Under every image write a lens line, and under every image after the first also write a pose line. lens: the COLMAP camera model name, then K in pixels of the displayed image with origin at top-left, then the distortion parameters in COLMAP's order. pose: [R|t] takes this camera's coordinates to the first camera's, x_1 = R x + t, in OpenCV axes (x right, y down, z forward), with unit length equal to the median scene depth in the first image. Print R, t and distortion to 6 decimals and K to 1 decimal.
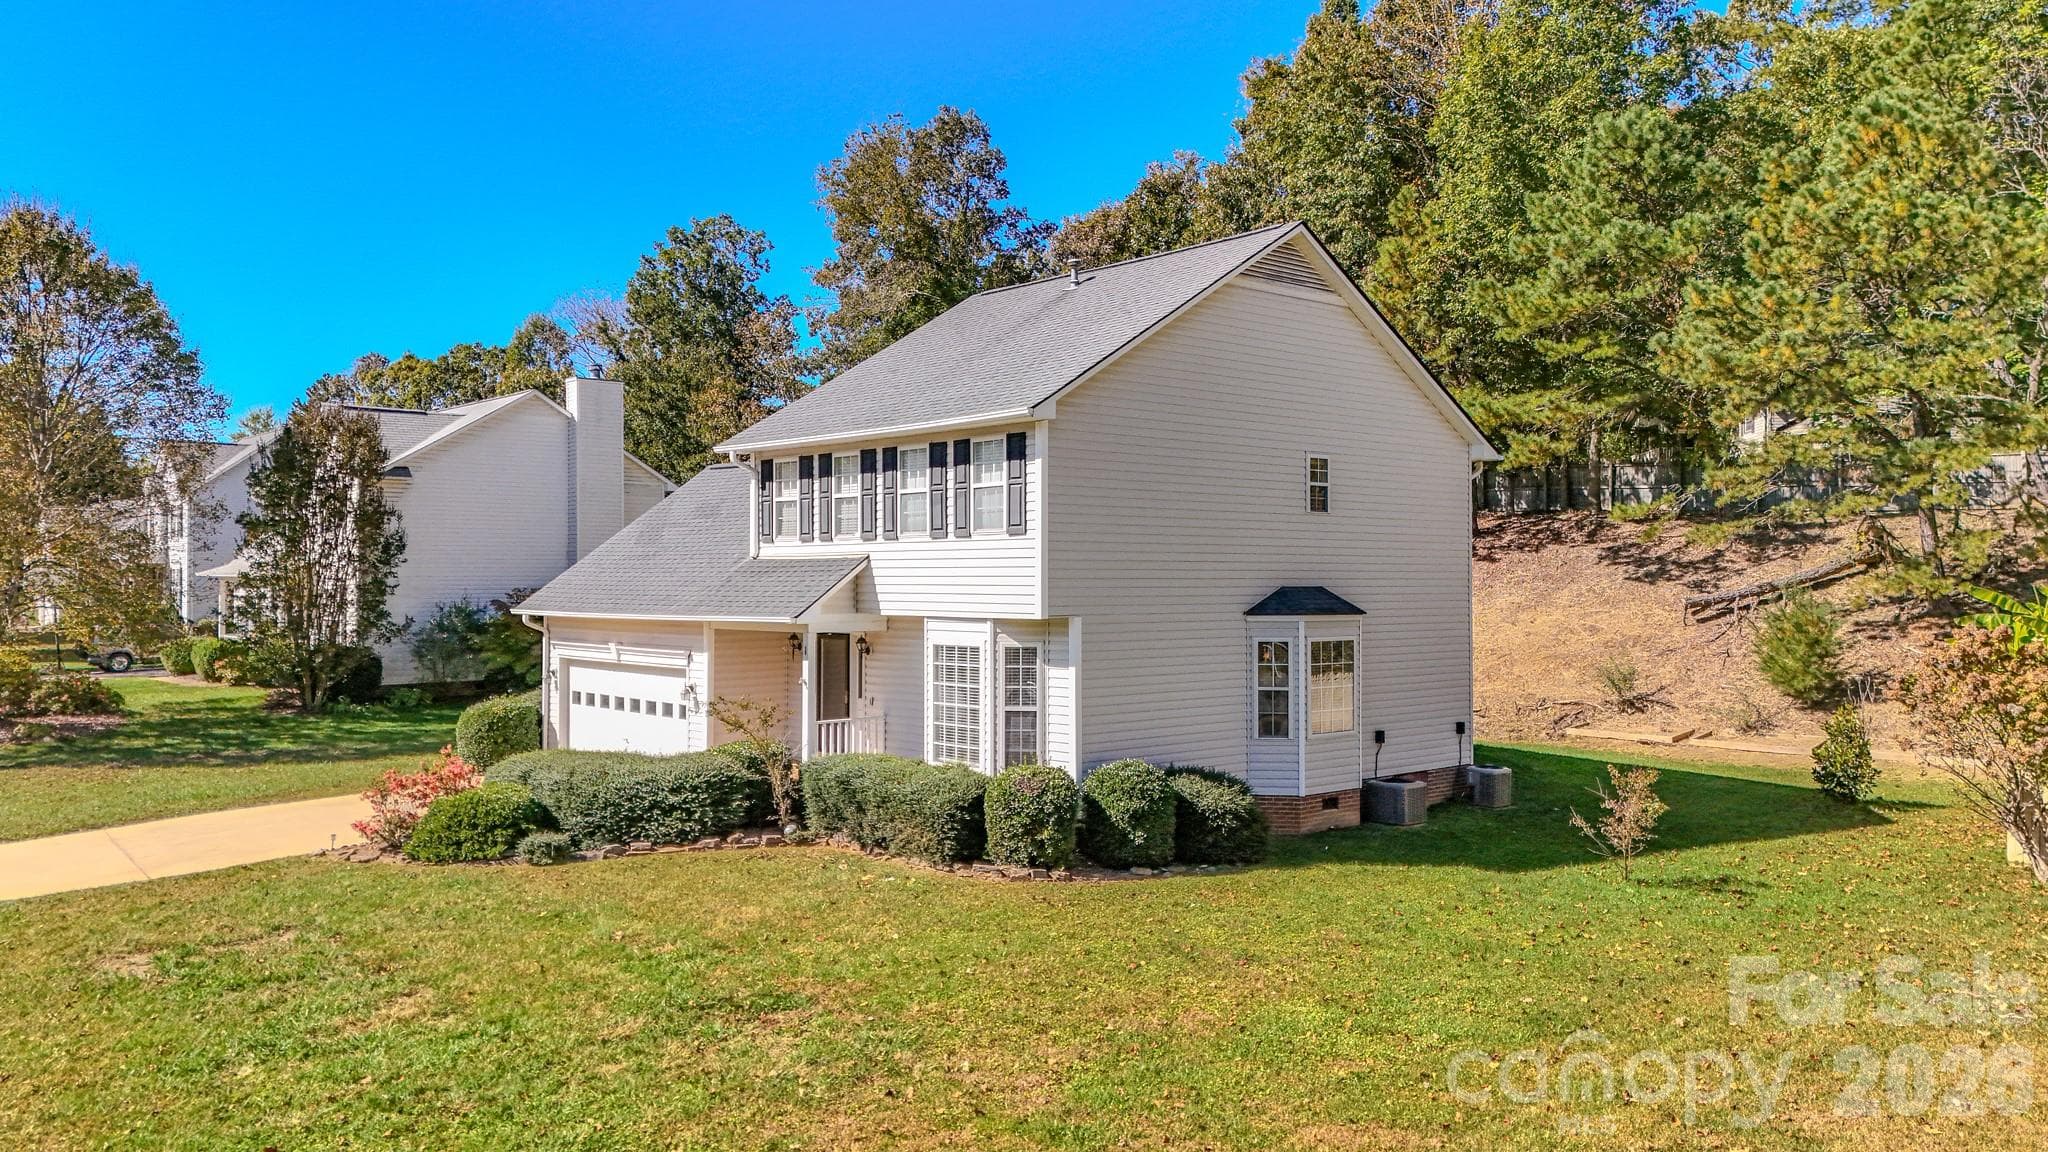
lens RADIAL K [[1486.0, 0, 1044.7], [0, 1486.0, 622.5], [0, 0, 1]] dist [0.082402, -0.048538]
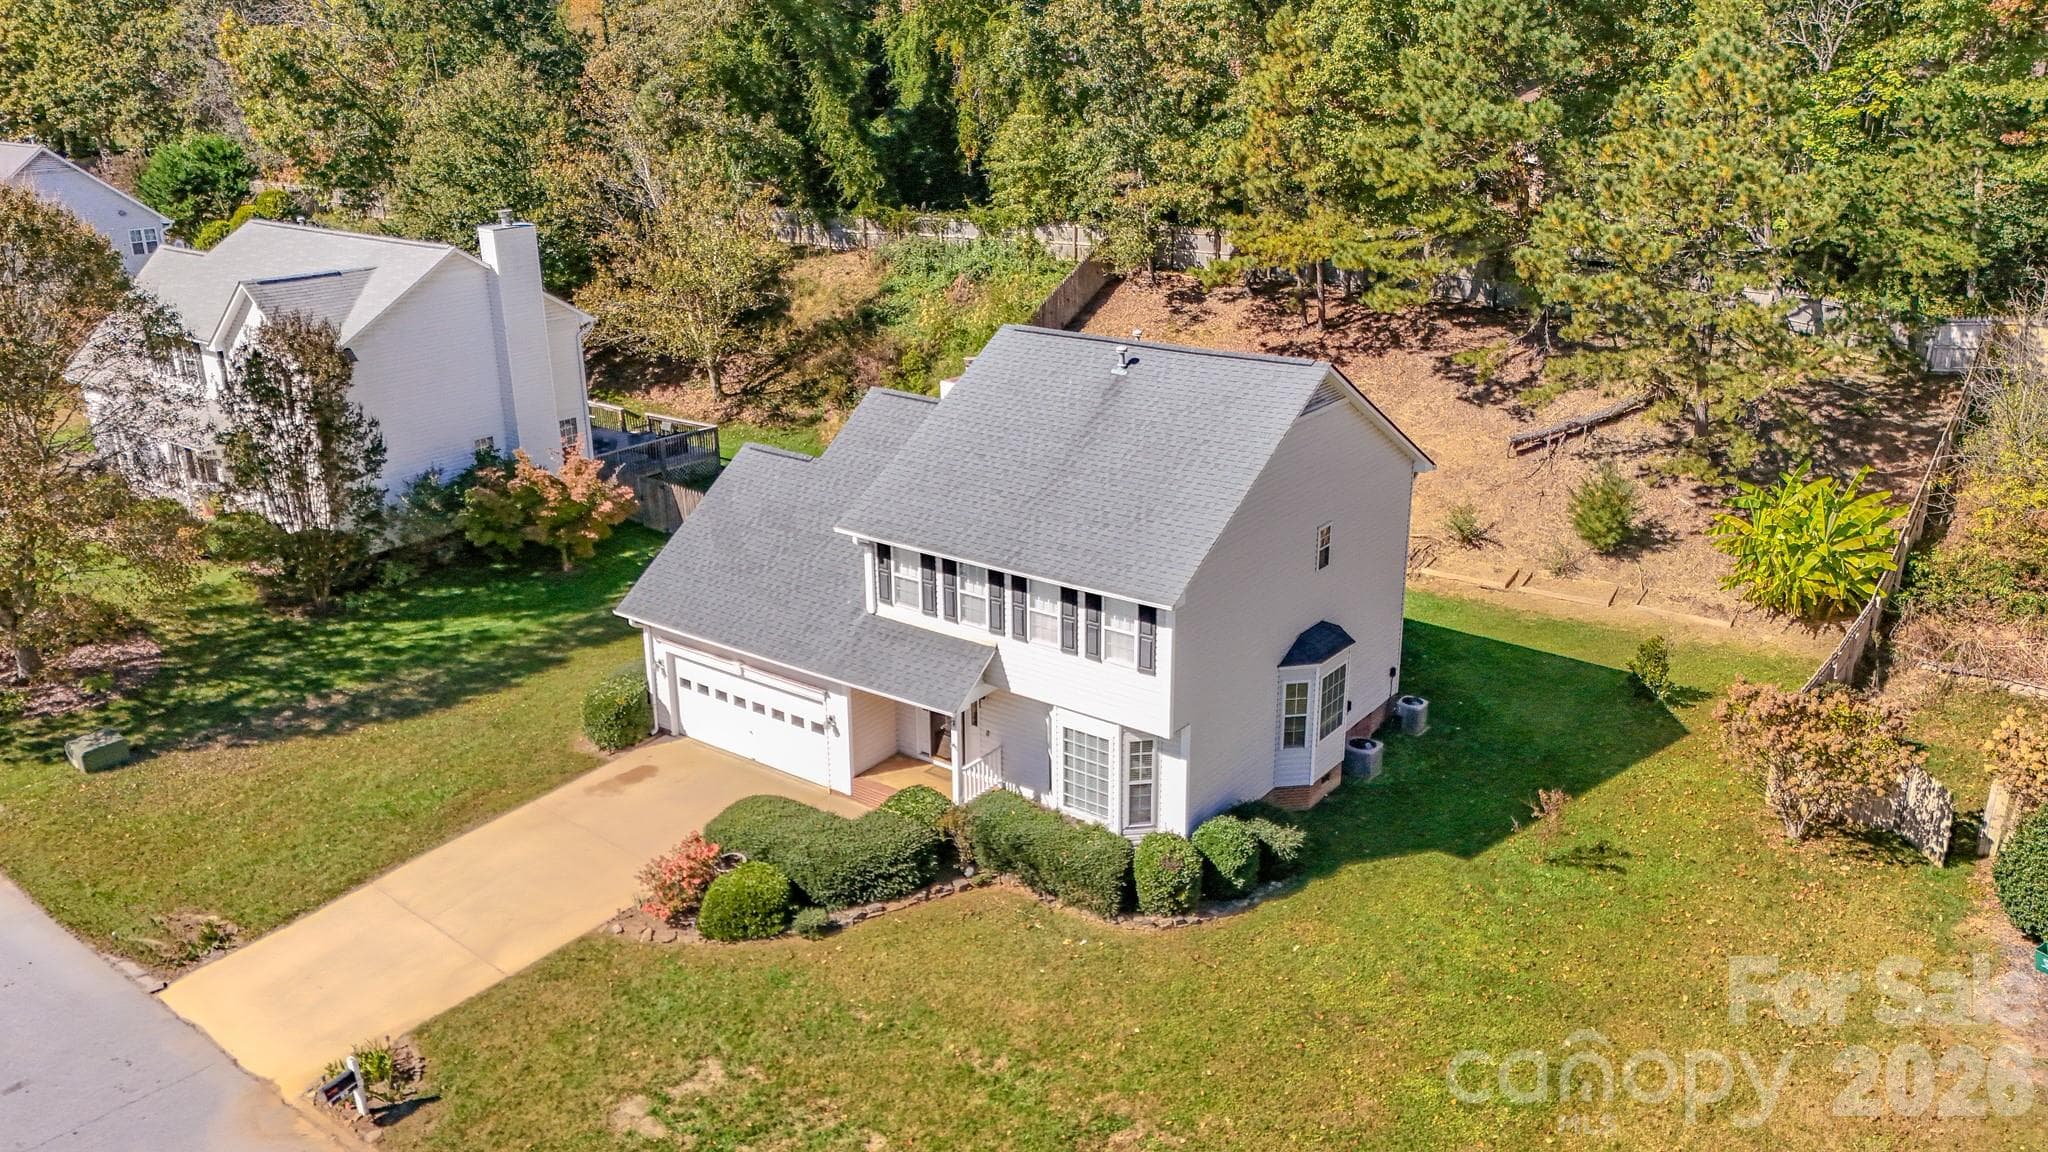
lens RADIAL K [[1486.0, 0, 1033.3], [0, 1486.0, 618.2], [0, 0, 1]] dist [0.082402, -0.048538]
pose [[0.981078, -0.079272, 0.176640, -0.308963], [0.015798, 0.942072, 0.335037, -0.490298], [-0.192966, -0.325907, 0.925499, -0.174269]]
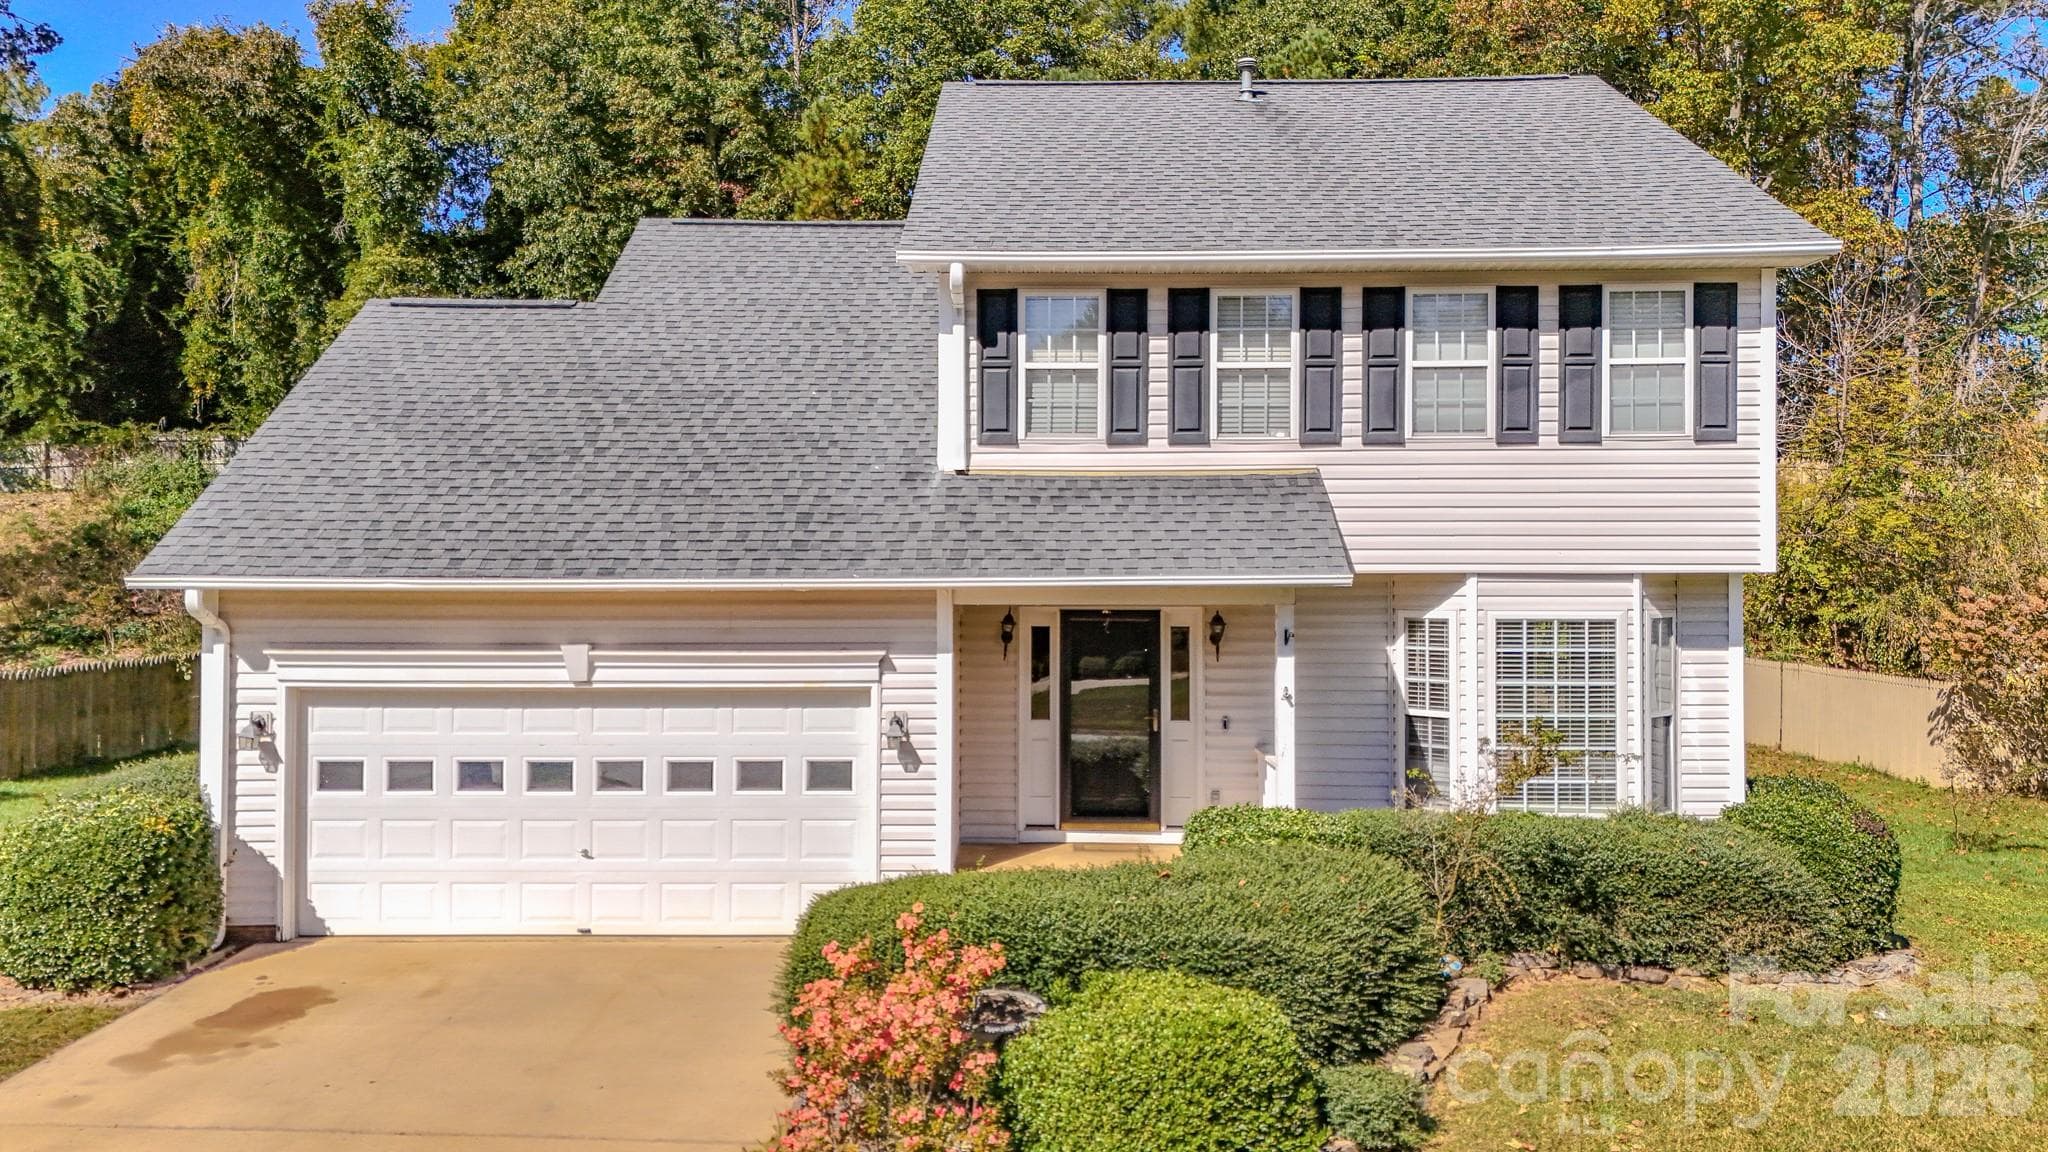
lens RADIAL K [[1486.0, 0, 1019.3], [0, 1486.0, 598.8], [0, 0, 1]] dist [0.082402, -0.048538]
pose [[0.688455, -0.010963, 0.725196, -0.620708], [0.020754, 0.999774, -0.004589, 0.005207], [-0.724982, 0.018210, 0.688527, 0.680268]]
